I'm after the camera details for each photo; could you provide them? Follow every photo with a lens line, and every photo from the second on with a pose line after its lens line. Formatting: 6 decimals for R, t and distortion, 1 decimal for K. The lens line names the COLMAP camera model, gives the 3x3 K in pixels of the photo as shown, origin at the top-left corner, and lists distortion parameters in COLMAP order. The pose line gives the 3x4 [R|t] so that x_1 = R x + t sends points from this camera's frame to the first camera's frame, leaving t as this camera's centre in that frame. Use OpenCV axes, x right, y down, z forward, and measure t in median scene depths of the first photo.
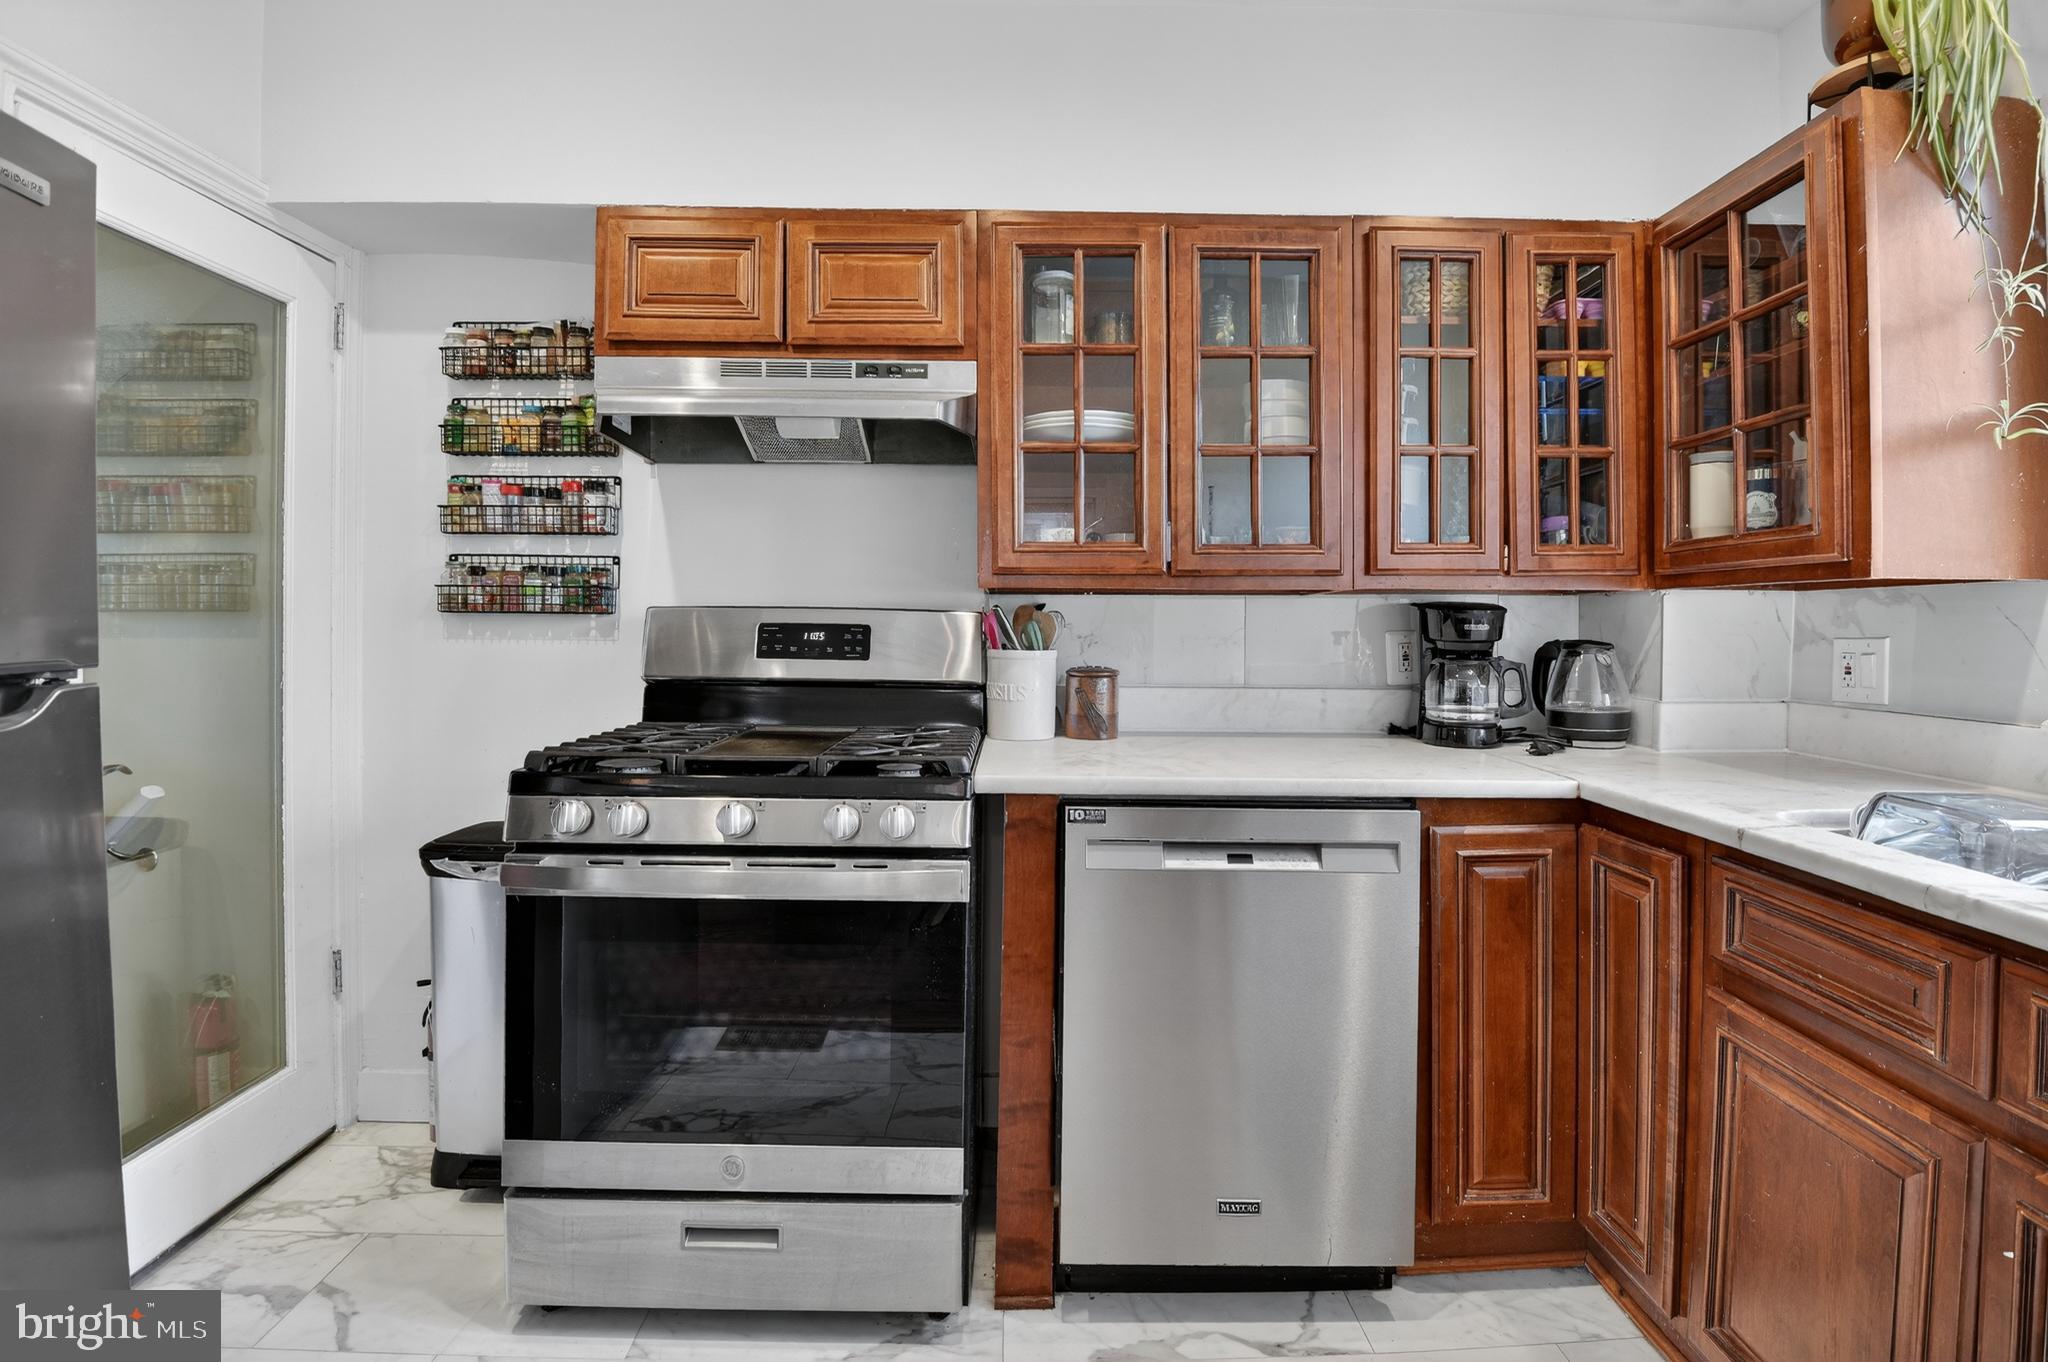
lens RADIAL K [[980.1, 0, 1031.8], [0, 980.1, 627.5], [0, 0, 1]] dist [-0.002022, -0.019968]
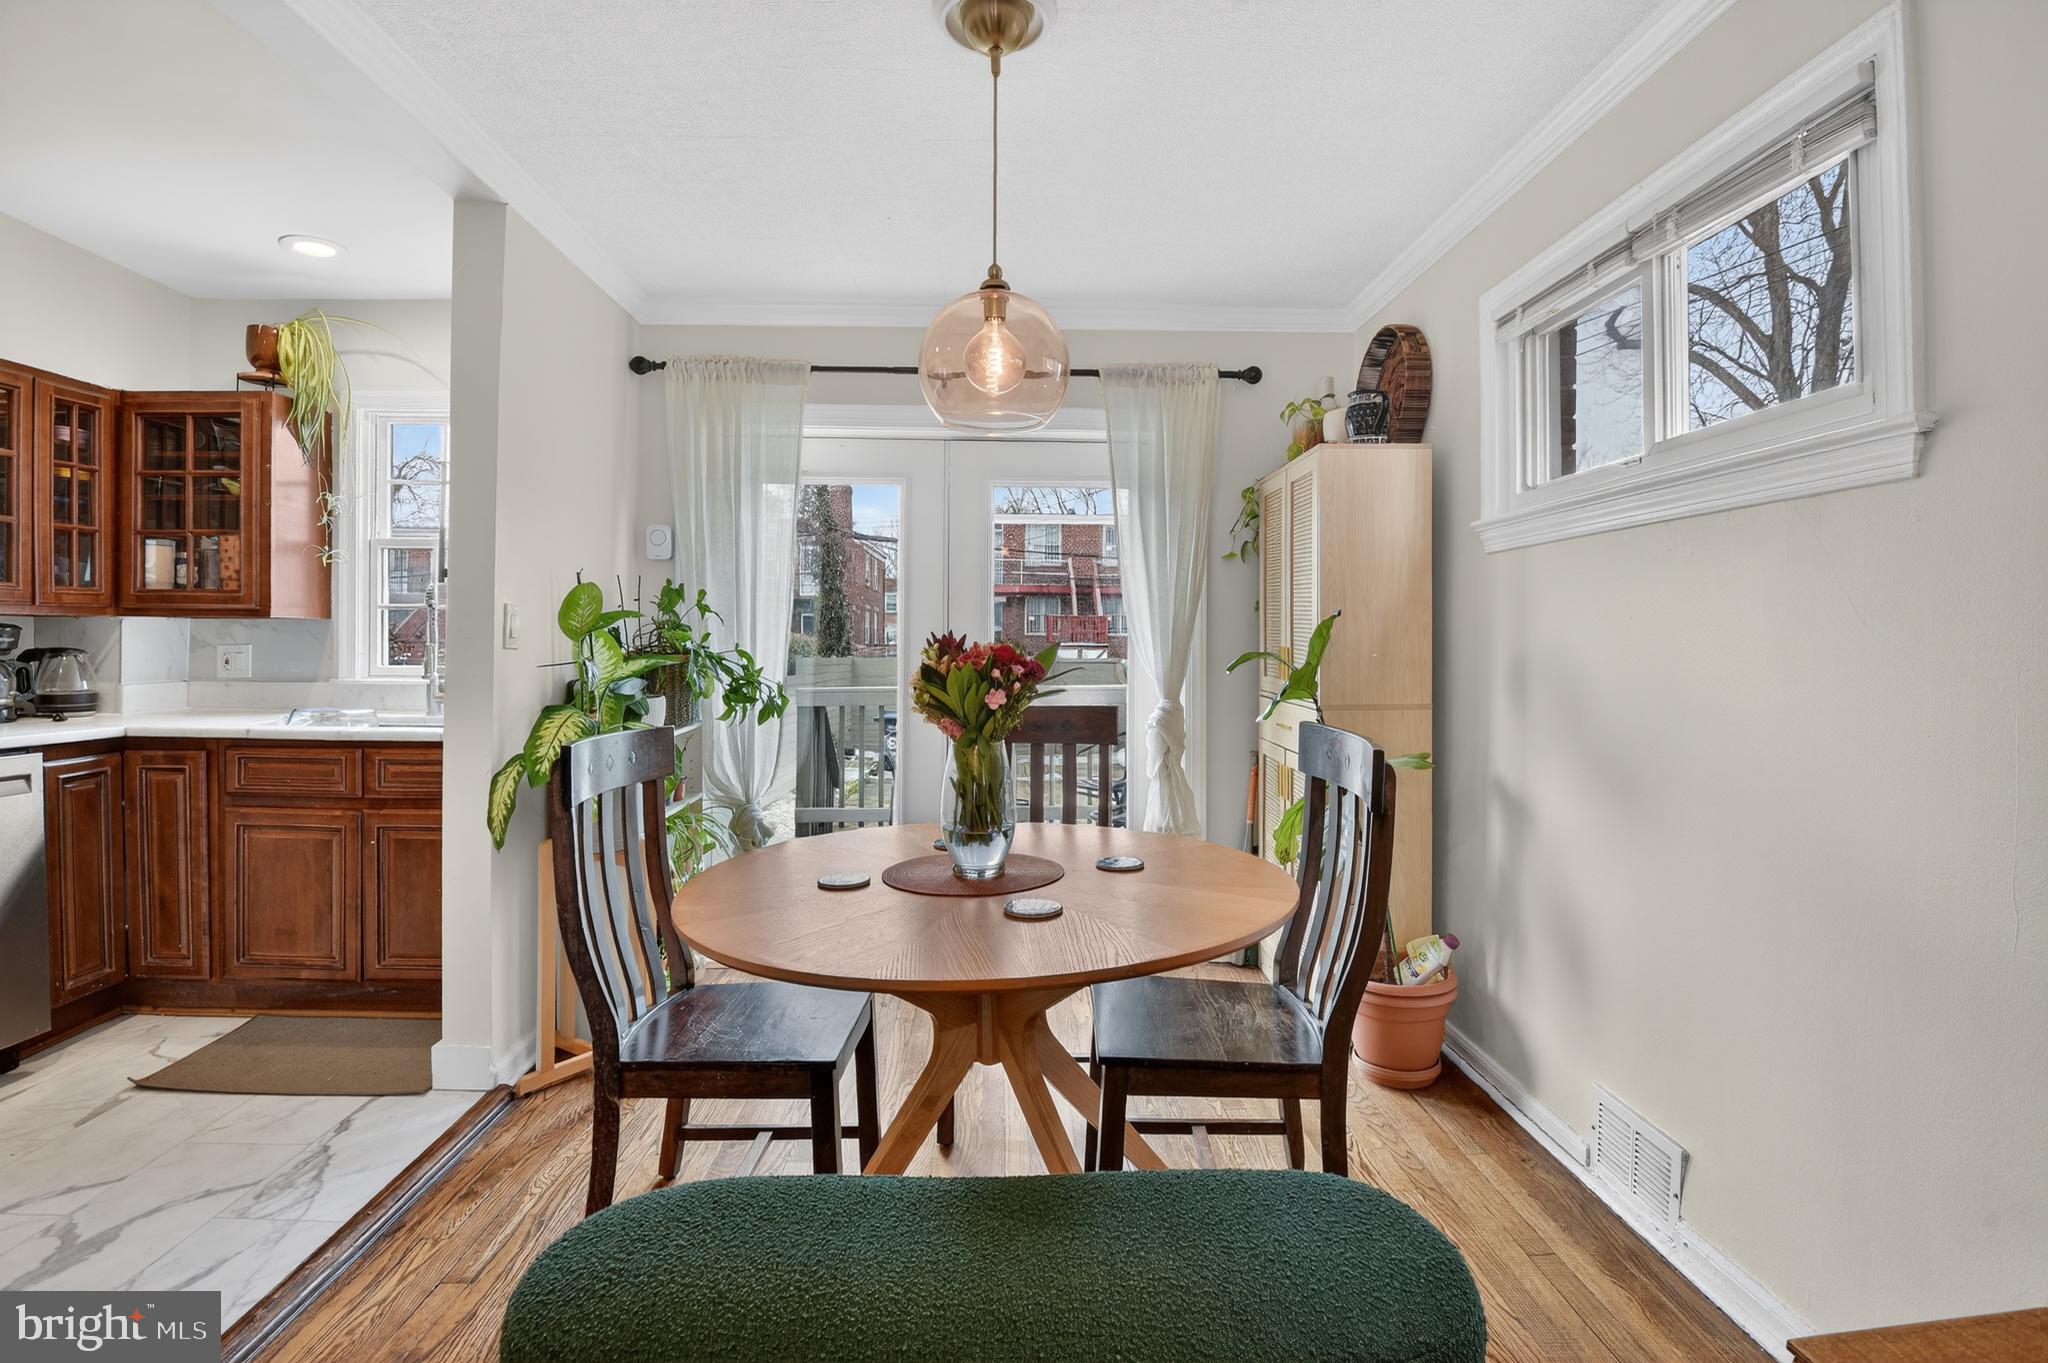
lens RADIAL K [[979.2, 0, 1023.0], [0, 979.2, 646.8], [0, 0, 1]] dist [-0.033957, -0.000200]
pose [[-0.010205, -0.010869, 0.999889, -0.920057], [-0.004288, 0.999932, 0.010826, -0.010138], [-0.999939, -0.004177, -0.010251, -0.476947]]
